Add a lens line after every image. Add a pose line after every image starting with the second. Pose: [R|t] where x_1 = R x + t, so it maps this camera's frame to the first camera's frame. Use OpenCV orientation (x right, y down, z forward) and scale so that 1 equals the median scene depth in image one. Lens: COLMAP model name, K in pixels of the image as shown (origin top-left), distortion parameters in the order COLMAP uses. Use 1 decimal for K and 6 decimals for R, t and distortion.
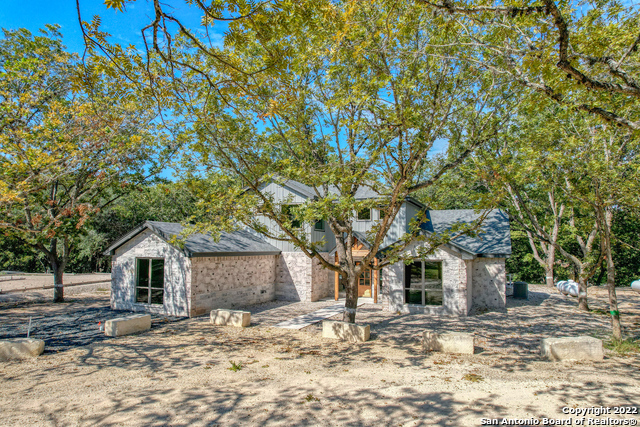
lens RADIAL K [[409.2, 0, 324.6], [0, 409.2, 212.7], [0, 0, 1]] dist [-0.084227, 0.077869]
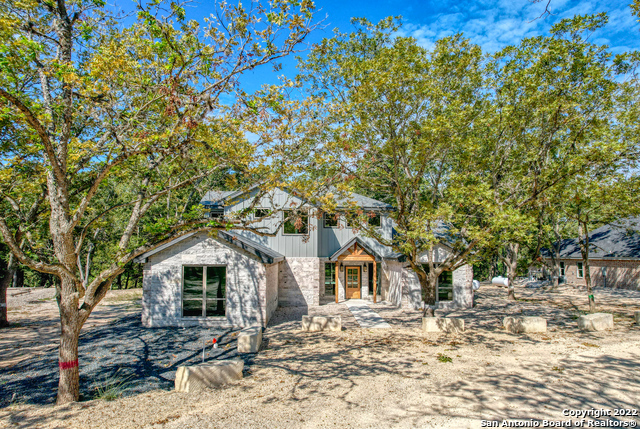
lens RADIAL K [[409.2, 0, 324.6], [0, 409.2, 213.7], [0, 0, 1]] dist [-0.084227, 0.077869]
pose [[0.896549, 0.040855, 0.441056, -0.633334], [-0.036093, 0.999164, -0.019185, 0.006578], [-0.441472, 0.001281, 0.897274, 0.087557]]
